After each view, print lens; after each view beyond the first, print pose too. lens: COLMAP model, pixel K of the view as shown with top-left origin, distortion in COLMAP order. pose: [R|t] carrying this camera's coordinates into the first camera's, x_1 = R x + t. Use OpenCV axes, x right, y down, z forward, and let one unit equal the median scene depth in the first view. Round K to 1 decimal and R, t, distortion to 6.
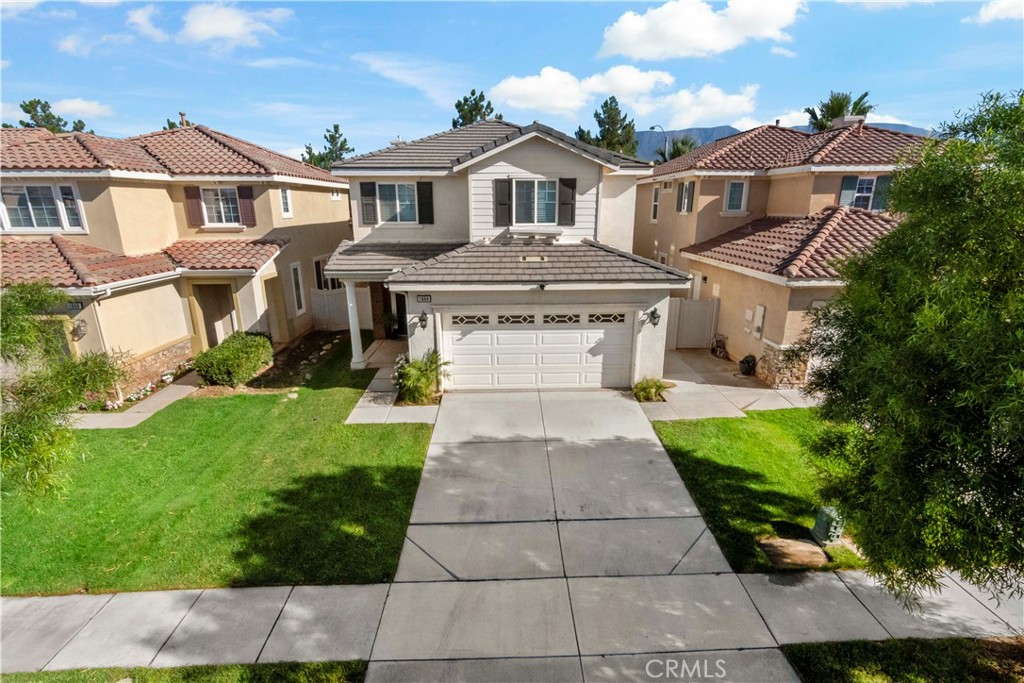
lens RADIAL K [[512.3, 0, 514.5], [0, 512.3, 331.3], [0, 0, 1]] dist [0.000344, 0.000198]
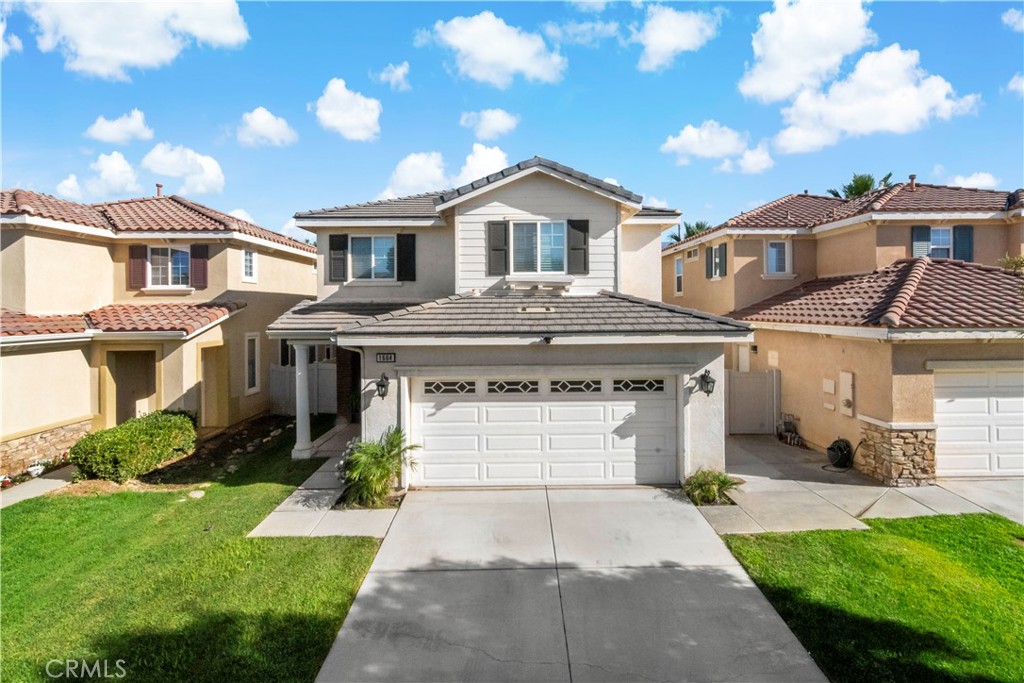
lens RADIAL K [[518.6, 0, 496.5], [0, 518.6, 341.5], [0, 0, 1]] dist [-0.001176, 0.000295]
pose [[0.998279, -0.015177, -0.056637, 0.021497], [0.004807, 0.983853, -0.178915, 0.042860], [0.058438, 0.178334, 0.982233, 0.253039]]
